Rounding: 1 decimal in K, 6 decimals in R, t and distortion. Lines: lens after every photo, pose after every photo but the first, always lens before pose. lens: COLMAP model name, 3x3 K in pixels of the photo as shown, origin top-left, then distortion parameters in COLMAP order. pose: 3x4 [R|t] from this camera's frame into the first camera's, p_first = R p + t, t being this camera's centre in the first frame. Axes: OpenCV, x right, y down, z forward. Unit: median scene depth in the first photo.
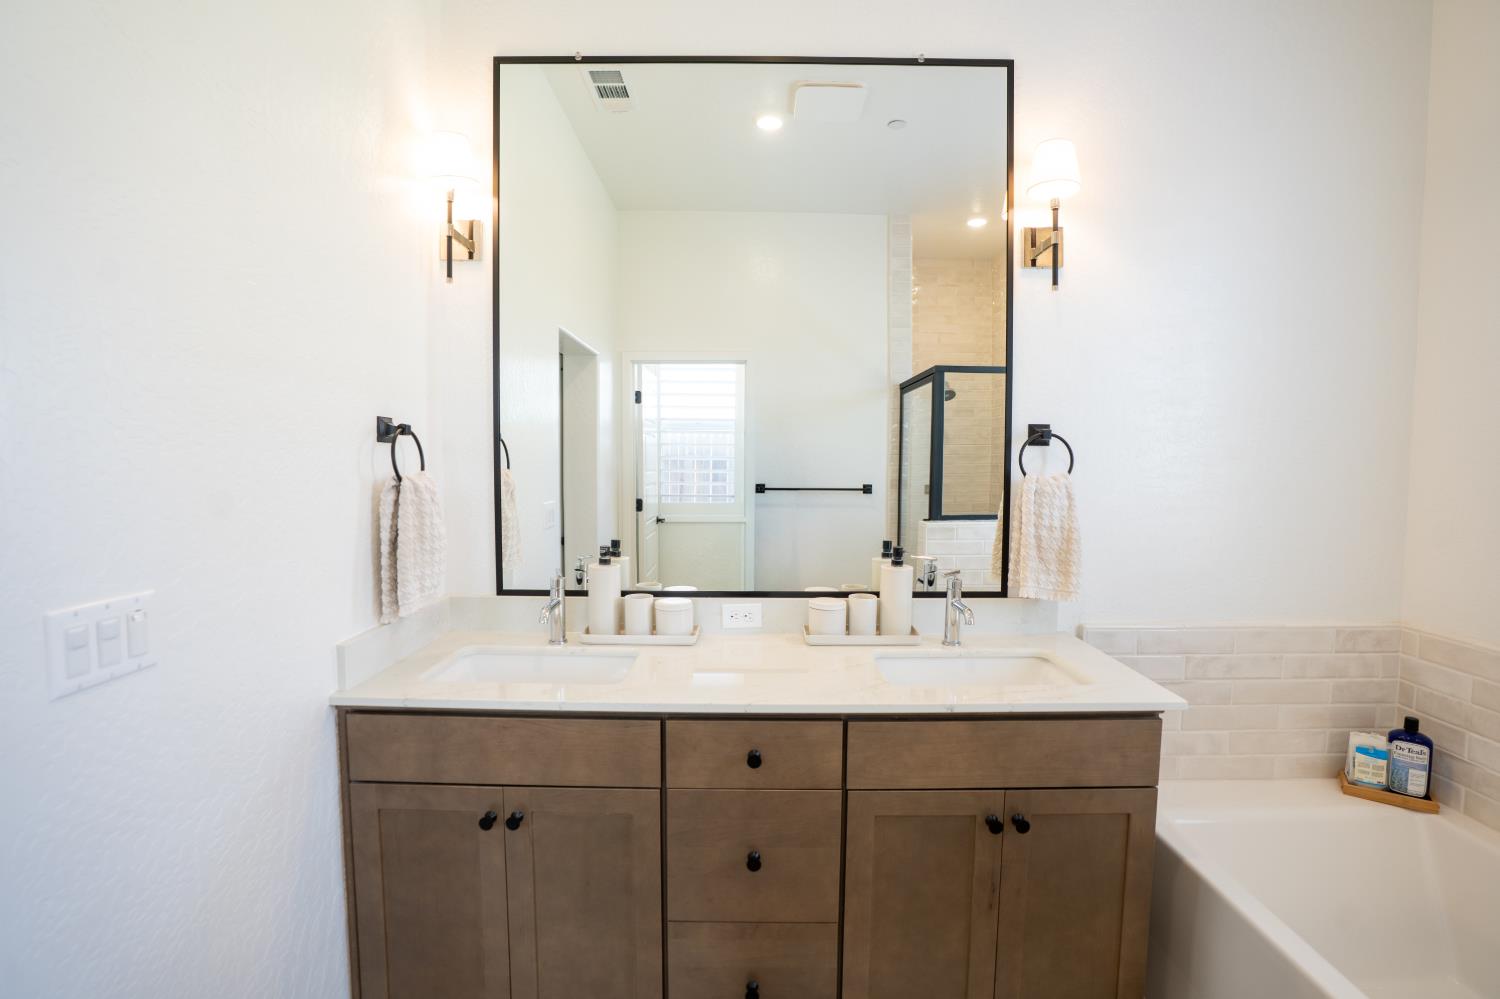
lens RADIAL K [[696.1, 0, 745.9], [0, 696.1, 495.5], [0, 0, 1]] dist [-0.074612, 0.030690]
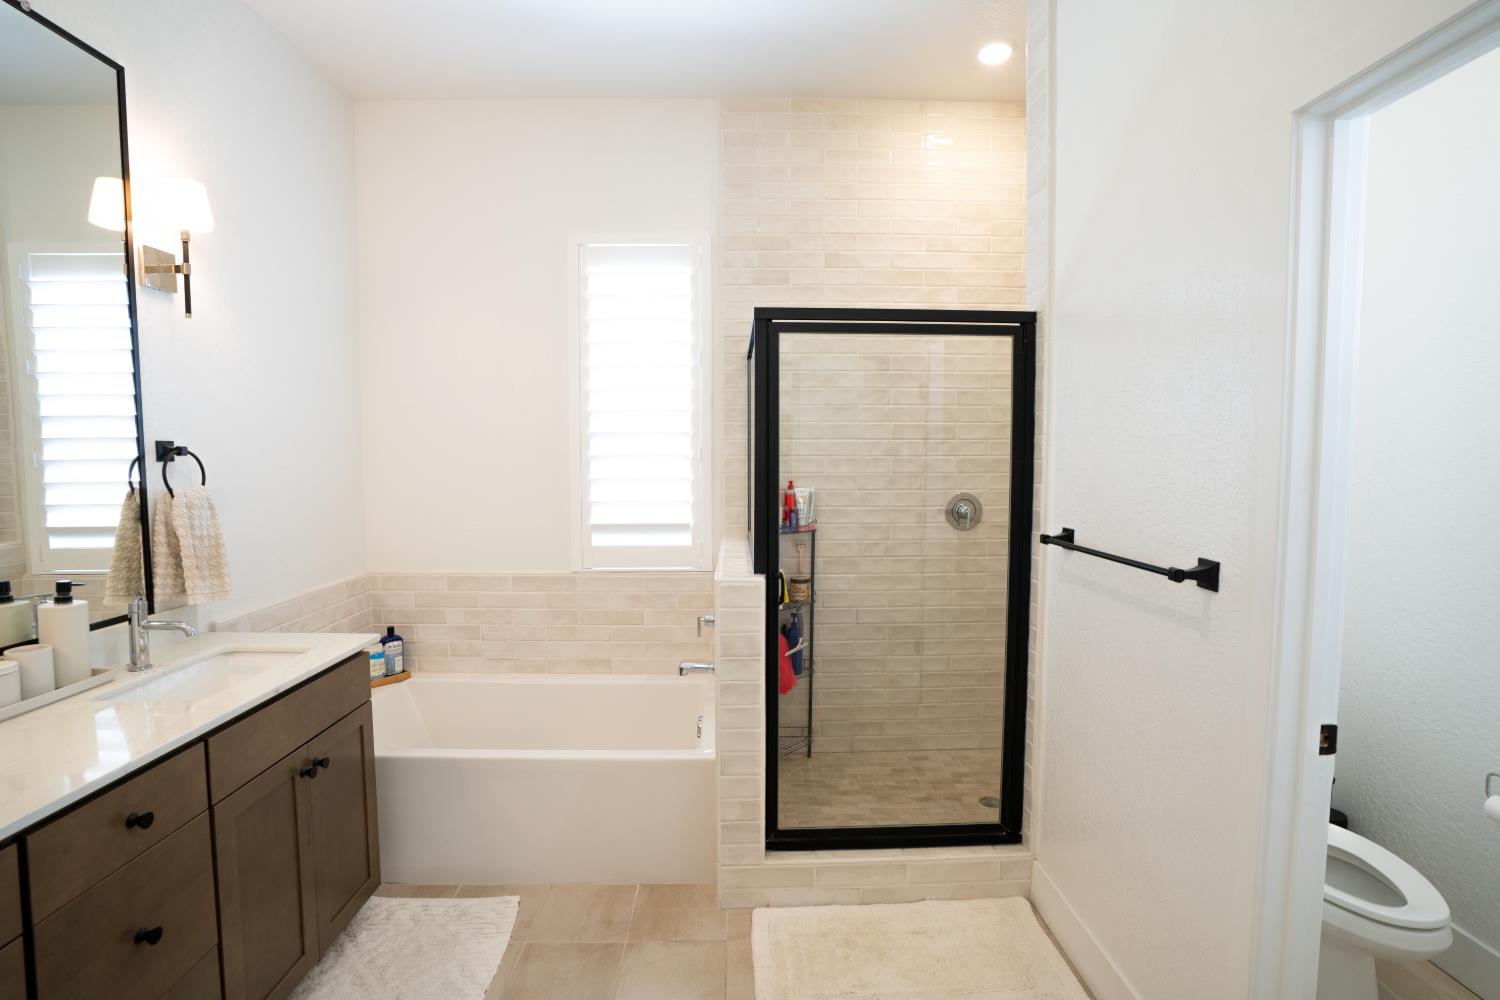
lens RADIAL K [[712.7, 0, 750.0], [0, 712.7, 500.0], [0, 0, 1]] dist [-0.077602, 0.034076]
pose [[-0.023352, -0.073015, 0.997057, -0.653351], [0.060029, 0.995427, 0.074301, -0.040064], [-0.997923, 0.061587, -0.018863, 0.148635]]
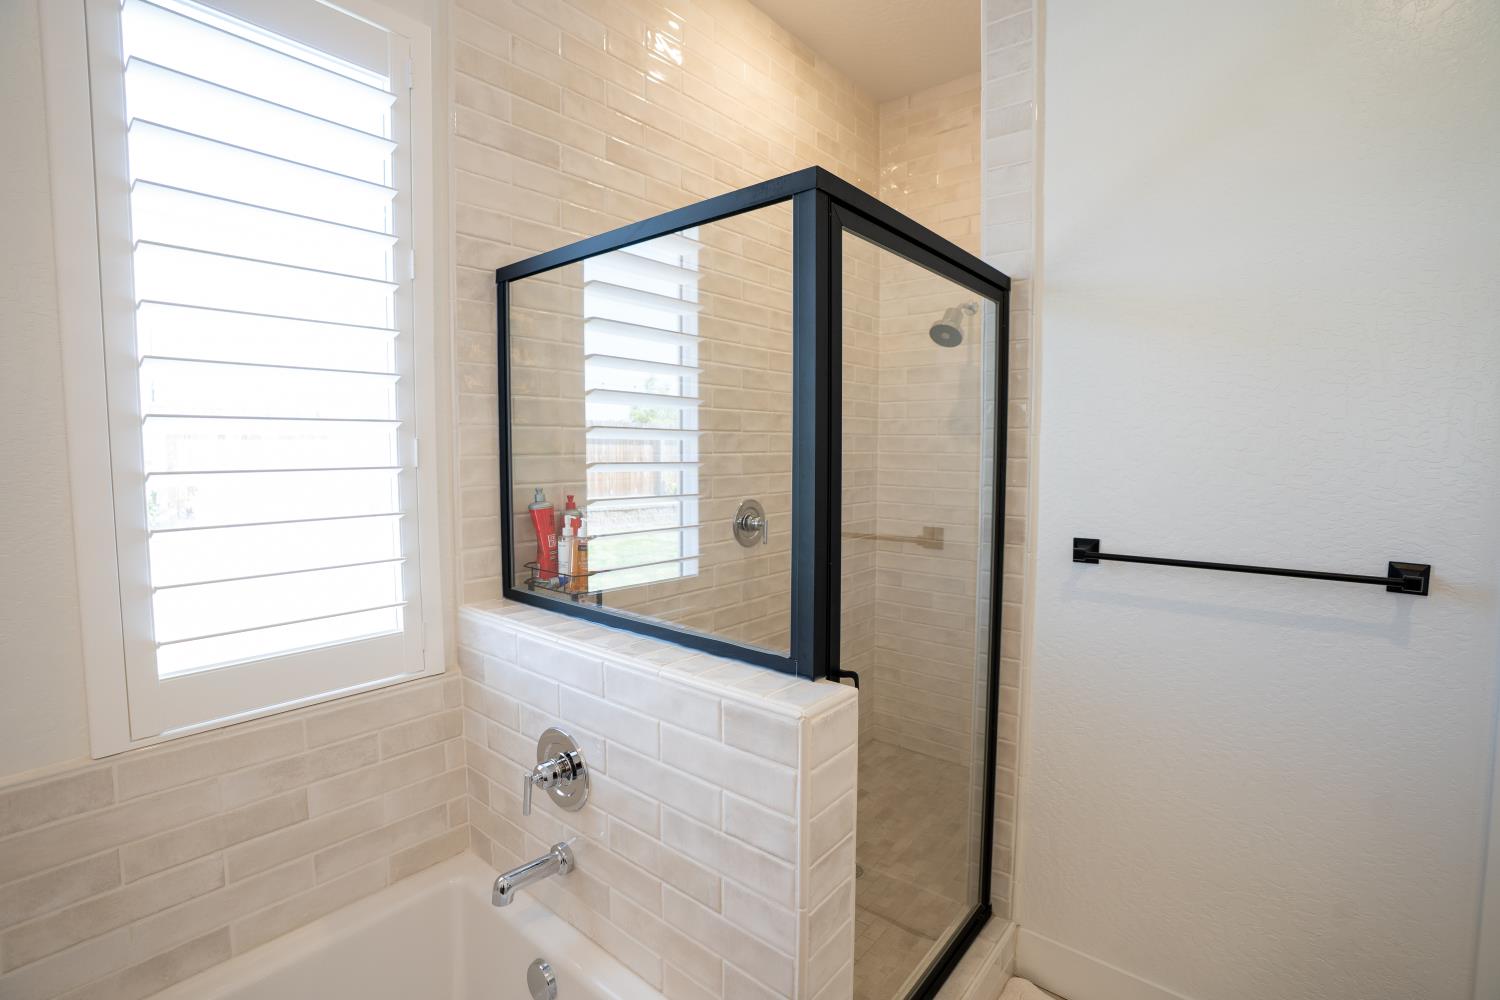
lens RADIAL K [[696.1, 0, 745.9], [0, 696.1, 496.0], [0, 0, 1]] dist [-0.074612, 0.030690]
pose [[-0.770370, -0.051802, 0.635490, 0.190264], [0.031853, 0.992323, 0.119504, -0.063790], [-0.636801, 0.112305, -0.762805, 0.608356]]
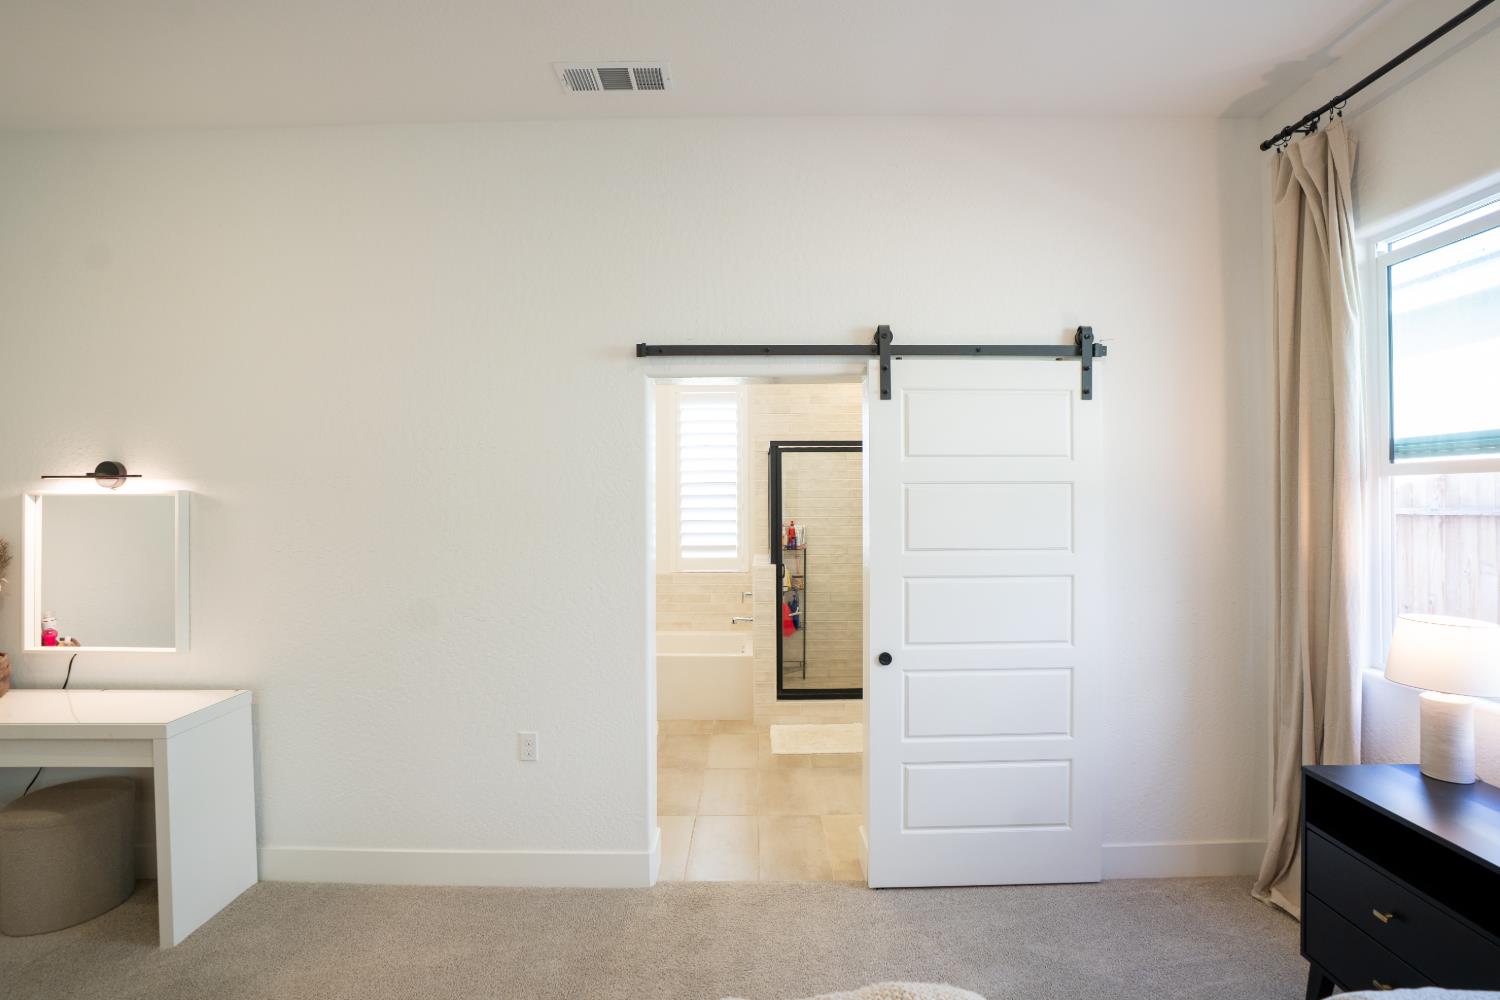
lens RADIAL K [[696.1, 0, 745.9], [0, 696.1, 496.0], [0, 0, 1]] dist [-0.074612, 0.030690]
pose [[0.017825, 0.003646, 0.999834, -1.936255], [0.065093, 0.997868, -0.004799, -0.060592], [-0.997720, 0.065168, 0.017550, 0.156237]]
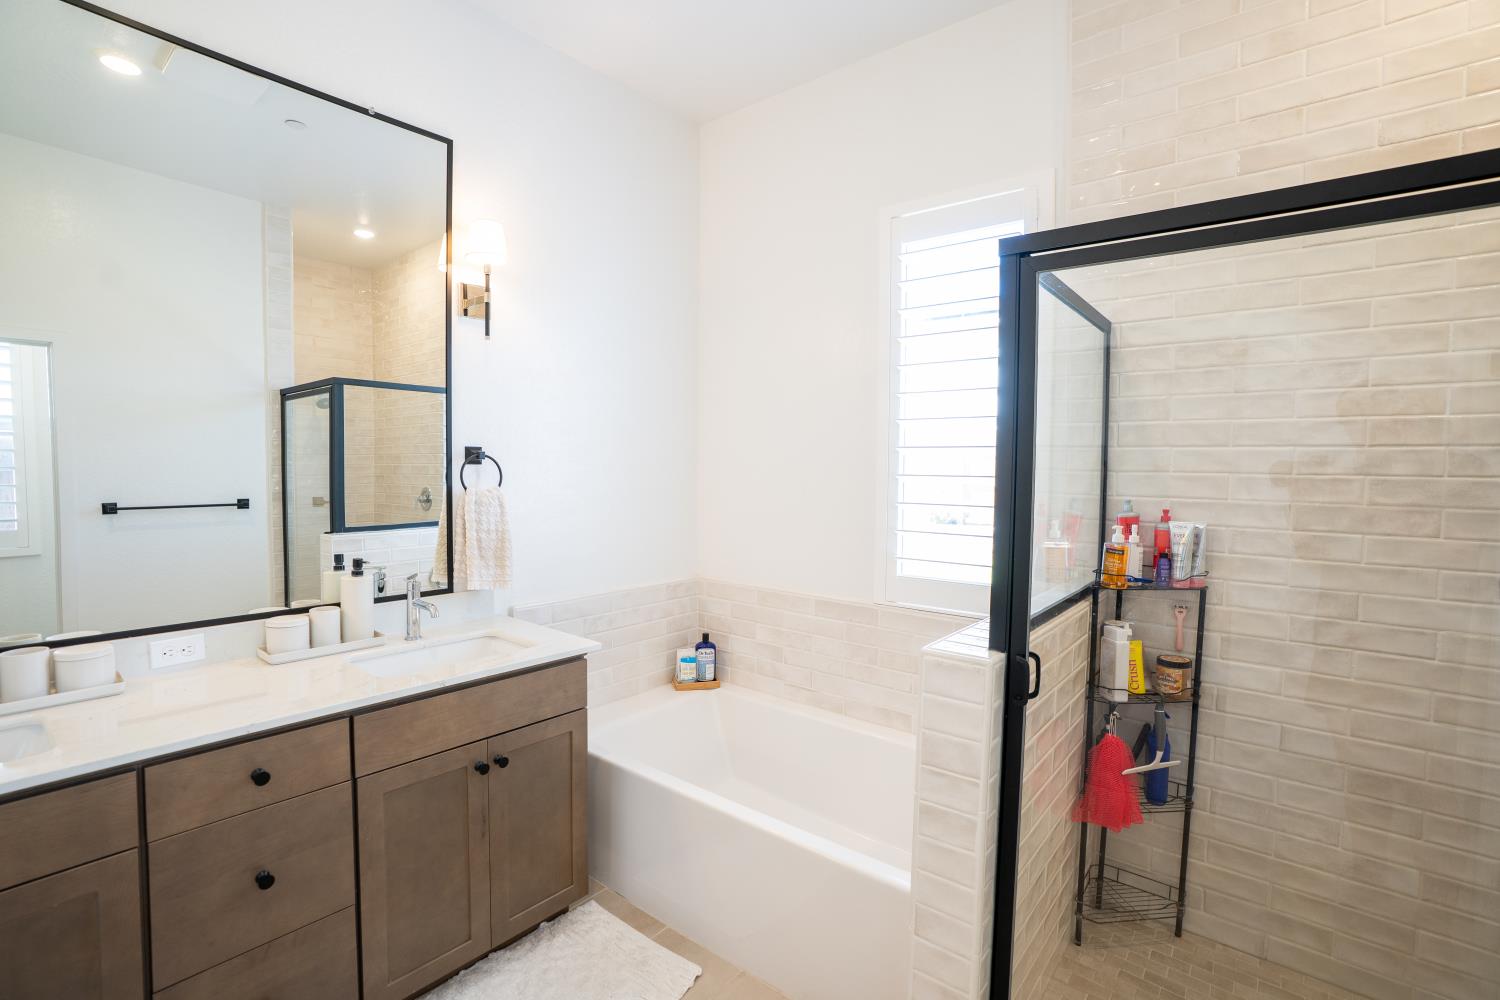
lens RADIAL K [[696.1, 0, 745.9], [0, 696.1, 496.0], [0, 0, 1]] dist [-0.074612, 0.030690]
pose [[0.635763, -0.033431, 0.771160, -0.214736], [0.037894, 0.999209, 0.012077, -0.013384], [-0.770953, 0.021544, 0.636527, -0.147696]]
